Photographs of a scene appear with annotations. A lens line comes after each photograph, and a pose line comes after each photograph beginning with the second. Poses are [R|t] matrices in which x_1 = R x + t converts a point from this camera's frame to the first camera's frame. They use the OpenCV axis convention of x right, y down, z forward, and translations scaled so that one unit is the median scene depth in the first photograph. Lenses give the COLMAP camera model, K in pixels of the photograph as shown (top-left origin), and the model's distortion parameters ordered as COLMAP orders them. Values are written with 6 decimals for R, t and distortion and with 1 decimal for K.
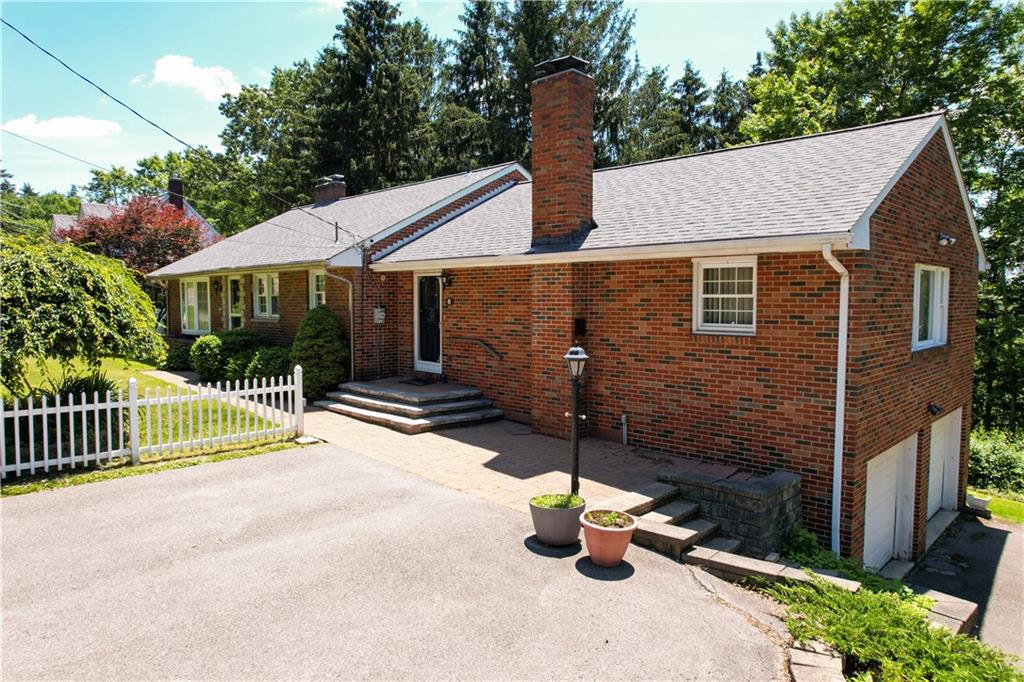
lens RADIAL K [[650.2, 0, 512.0], [0, 650.2, 341.0], [0, 0, 1]] dist [-0.073026, 0.067790]
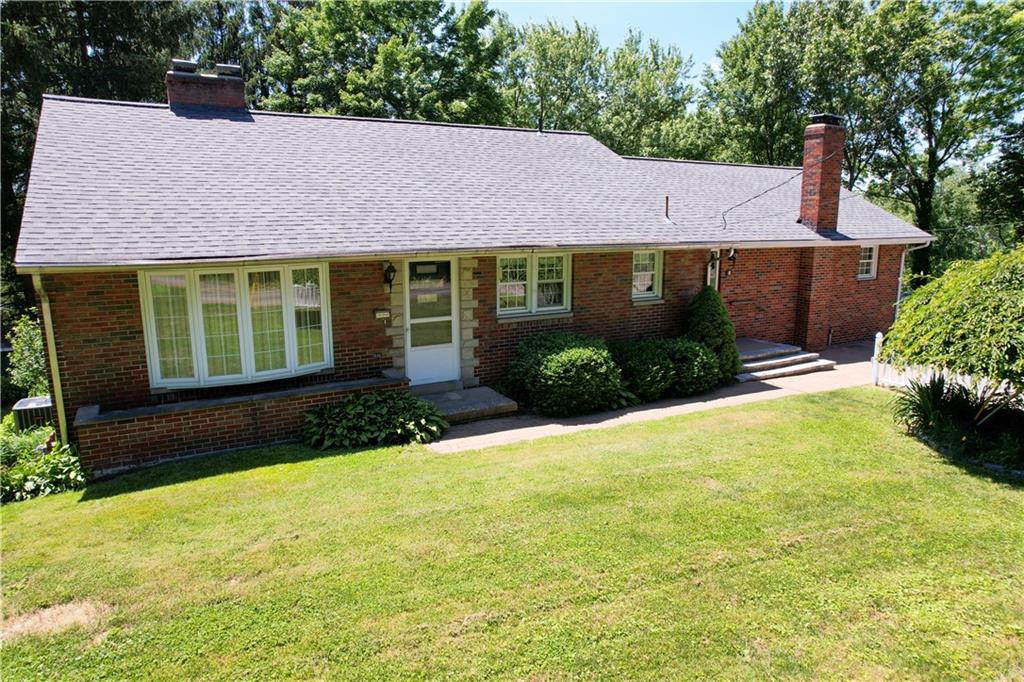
lens RADIAL K [[650.2, 0, 512.0], [0, 650.2, 341.0], [0, 0, 1]] dist [-0.073026, 0.067790]
pose [[0.274436, -0.184958, 0.943650, -1.429983], [0.060970, 0.982700, 0.174880, -0.178519], [-0.959671, 0.009541, 0.280965, 1.096840]]
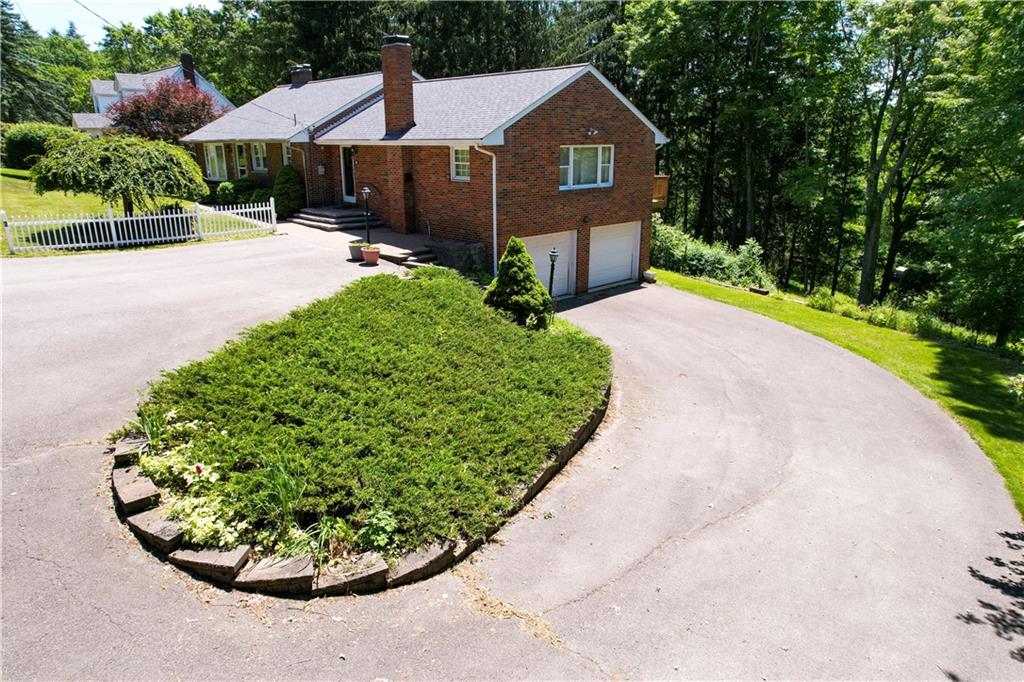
lens RADIAL K [[650.2, 0, 512.0], [0, 650.2, 341.0], [0, 0, 1]] dist [-0.073026, 0.067790]
pose [[0.999586, 0.007467, -0.027774, 0.405847], [-0.000641, 0.971253, 0.238047, -0.005327], [0.028753, -0.237931, 0.970856, -0.885694]]
